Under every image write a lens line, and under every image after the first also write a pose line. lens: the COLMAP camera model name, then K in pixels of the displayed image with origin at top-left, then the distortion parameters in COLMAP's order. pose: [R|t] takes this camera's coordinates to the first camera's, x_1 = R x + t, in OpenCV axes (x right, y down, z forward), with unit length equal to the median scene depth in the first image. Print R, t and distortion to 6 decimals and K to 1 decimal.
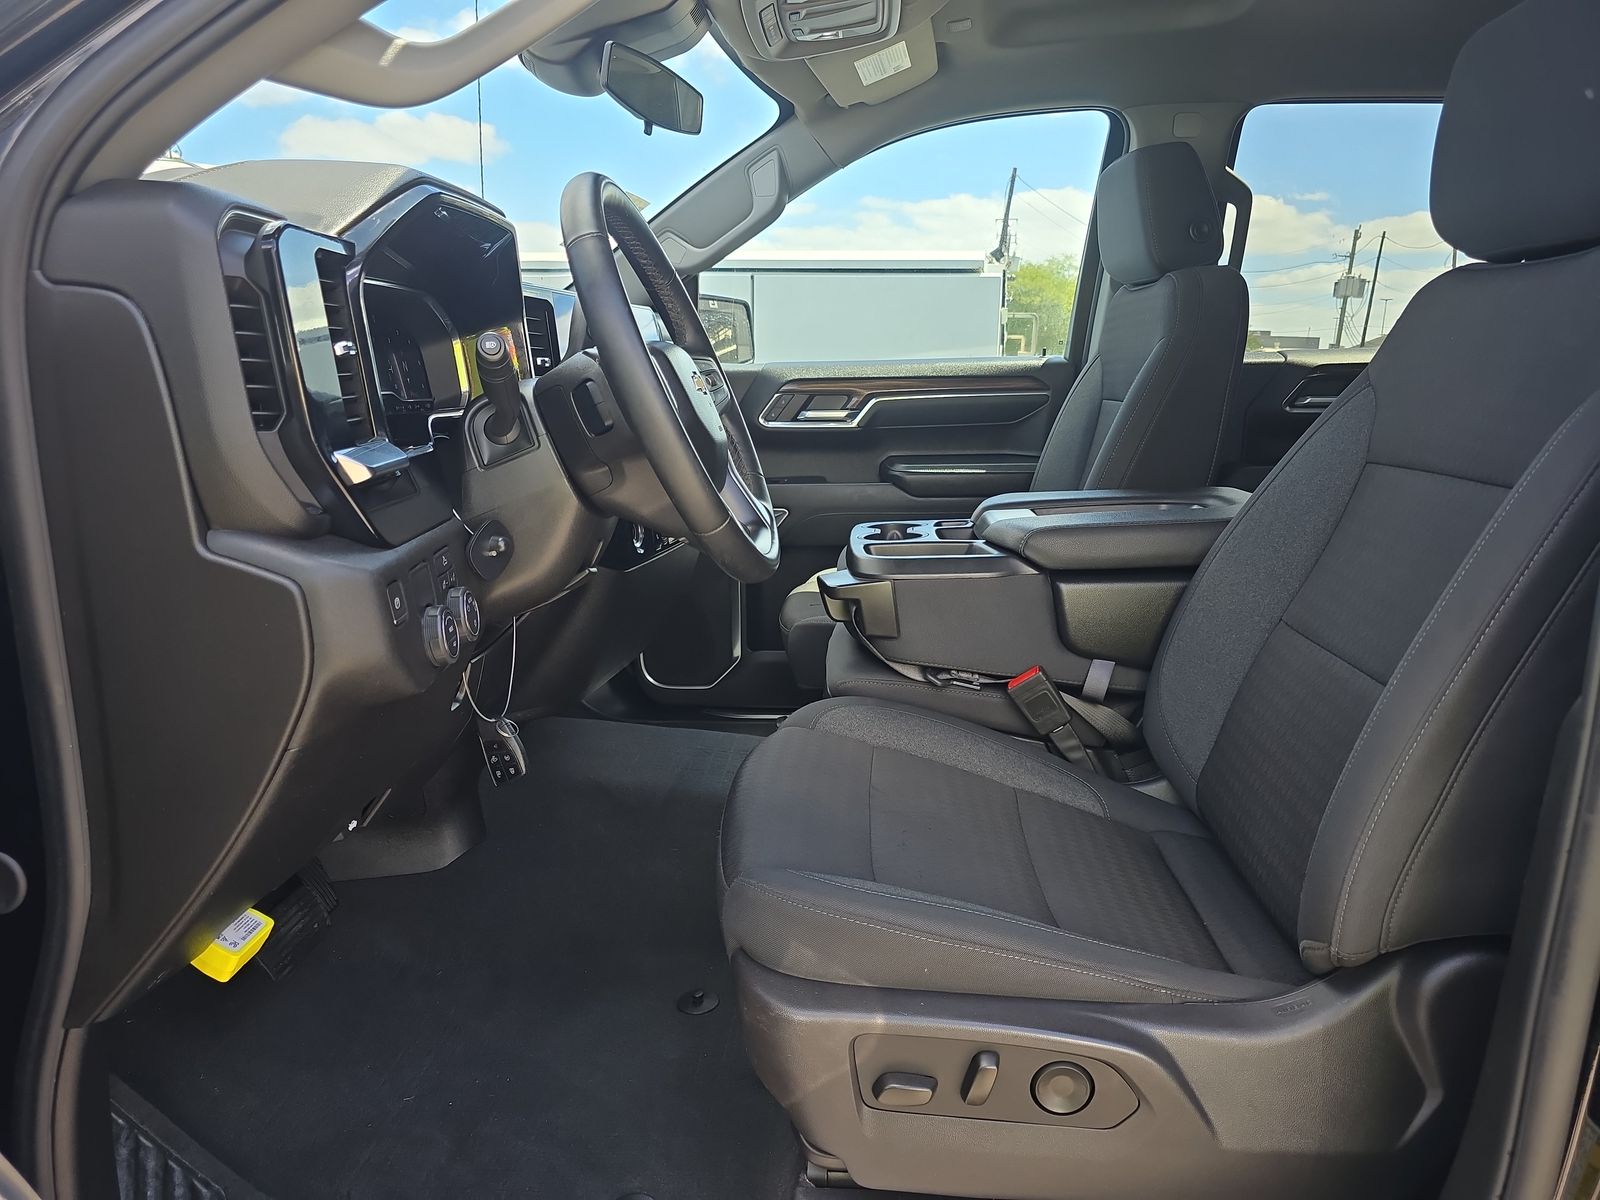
lens RADIAL K [[1078.3, 0, 801.7], [0, 1078.3, 603.1], [0, 0, 1]] dist [0.040283, -0.033532]
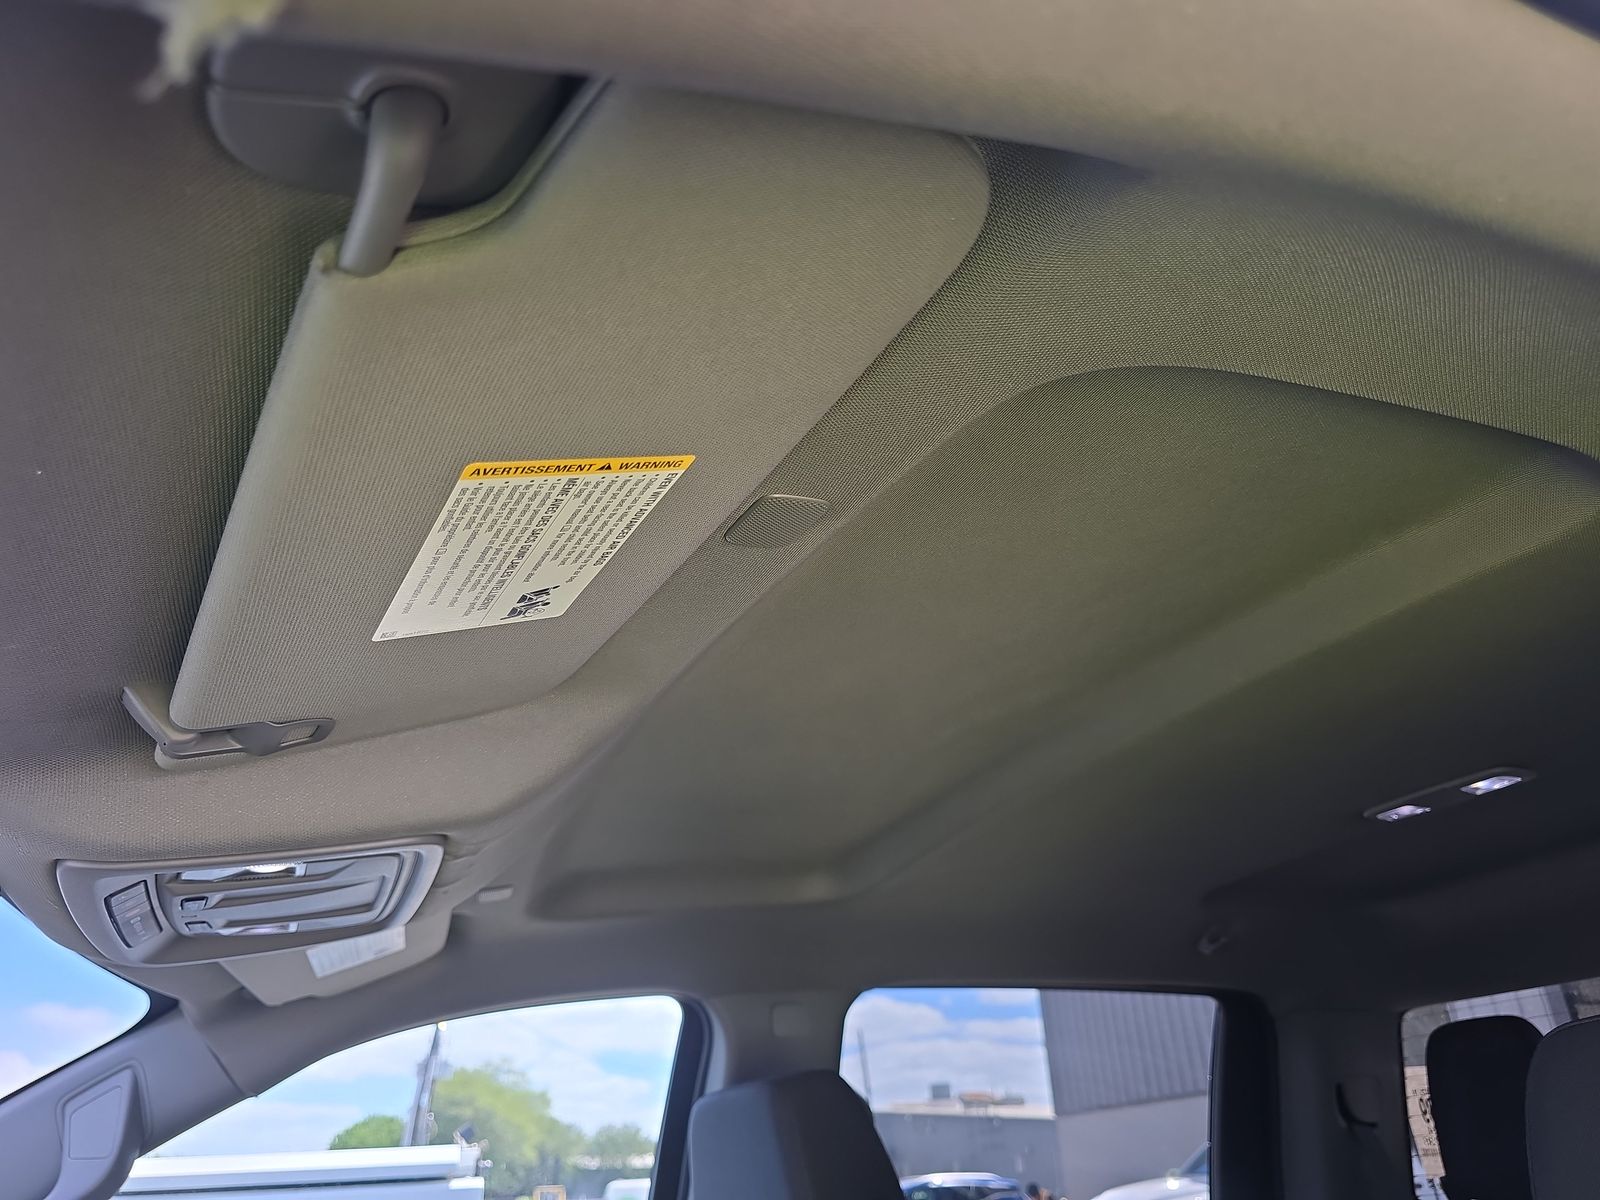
lens RADIAL K [[1078.3, 0, 802.6], [0, 1078.3, 600.9], [0, 0, 1]] dist [0.040283, -0.033532]
pose [[0.884993, 0.149922, 0.440806, -0.000540], [0.170222, 0.777021, -0.606022, -0.215838], [-0.433372, 0.611360, 0.662139, 0.342690]]
